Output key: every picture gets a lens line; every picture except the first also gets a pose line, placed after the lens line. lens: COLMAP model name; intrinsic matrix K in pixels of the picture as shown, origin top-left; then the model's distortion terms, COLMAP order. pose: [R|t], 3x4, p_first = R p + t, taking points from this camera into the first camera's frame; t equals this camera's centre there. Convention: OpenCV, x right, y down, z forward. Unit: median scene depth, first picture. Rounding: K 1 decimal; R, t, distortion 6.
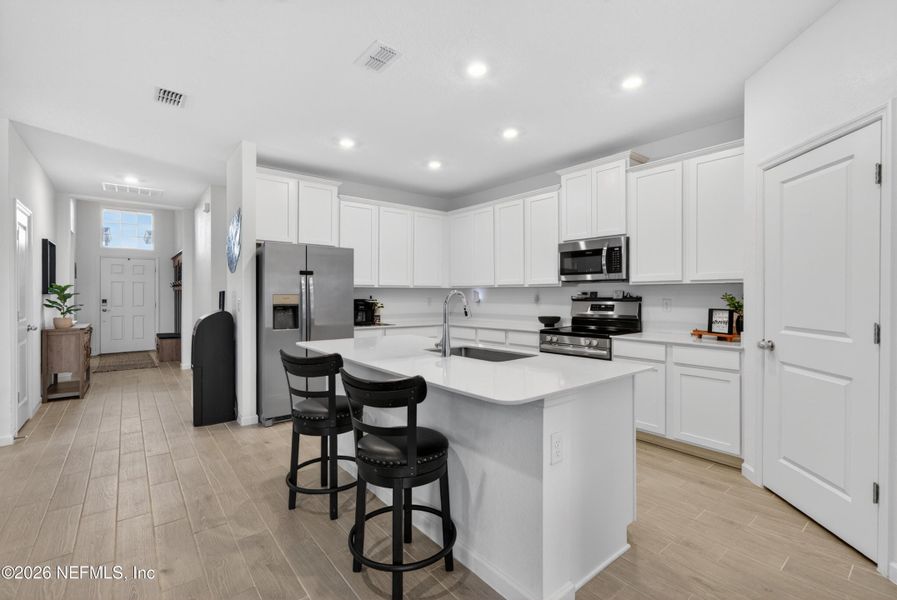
lens RADIAL K [[400.1, 0, 465.7], [0, 400.1, 294.8], [0, 0, 1]] dist [0.000312, 0.000233]
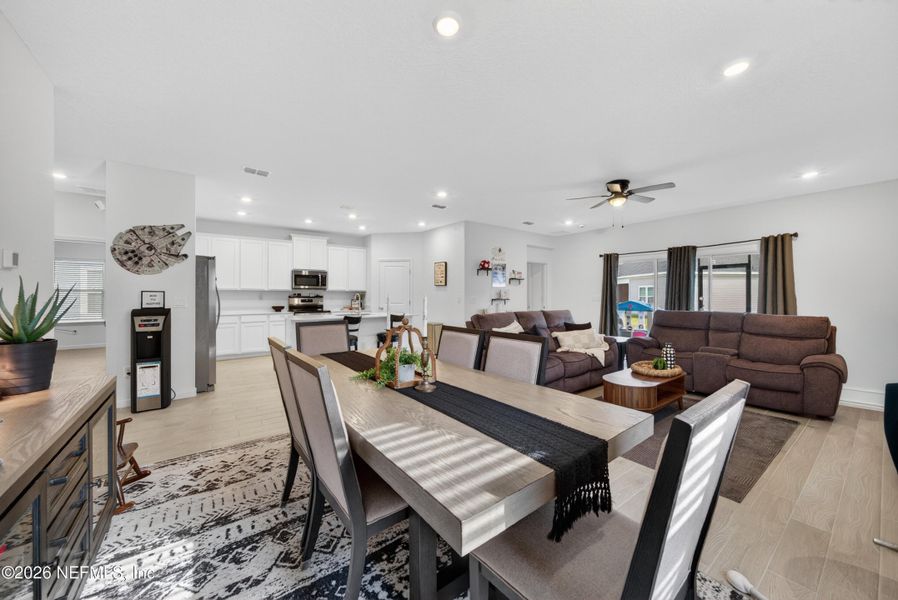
lens RADIAL K [[324.7, 0, 449.9], [0, 324.7, 295.1], [0, 0, 1]] dist [0.000885, 0.000299]
pose [[0.059212, 0.001643, 0.998244, -1.351303], [-0.001144, 0.999998, -0.001579, 0.002869], [-0.998245, -0.001049, 0.059213, 0.095940]]
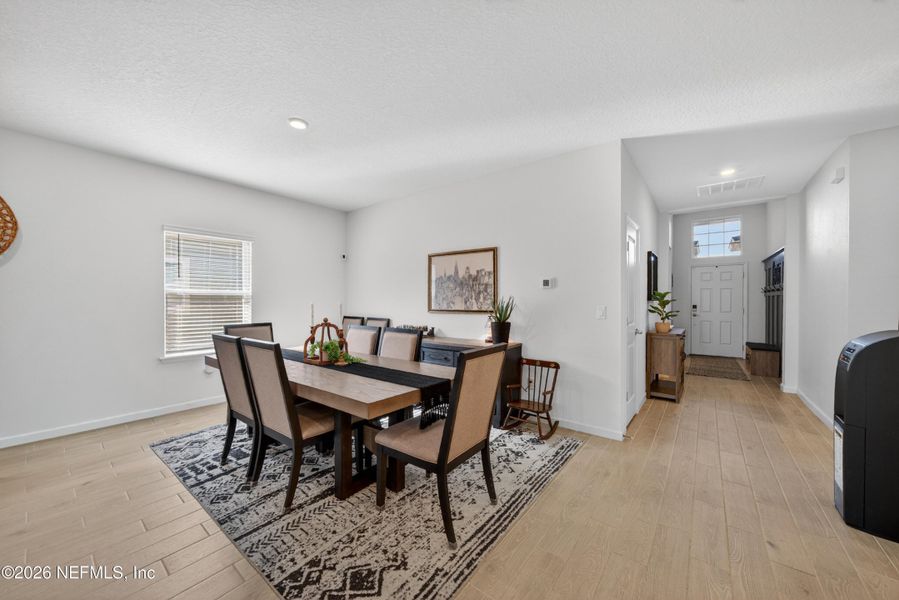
lens RADIAL K [[330.2, 0, 449.5], [0, 330.2, 300.0], [0, 0, 1]] dist [-0.000883, 0.000043]
pose [[0.204674, 0.002383, -0.978827, -0.272349], [-0.003520, 0.999992, 0.001698, -0.003084], [0.978824, 0.003098, 0.204681, 0.275316]]
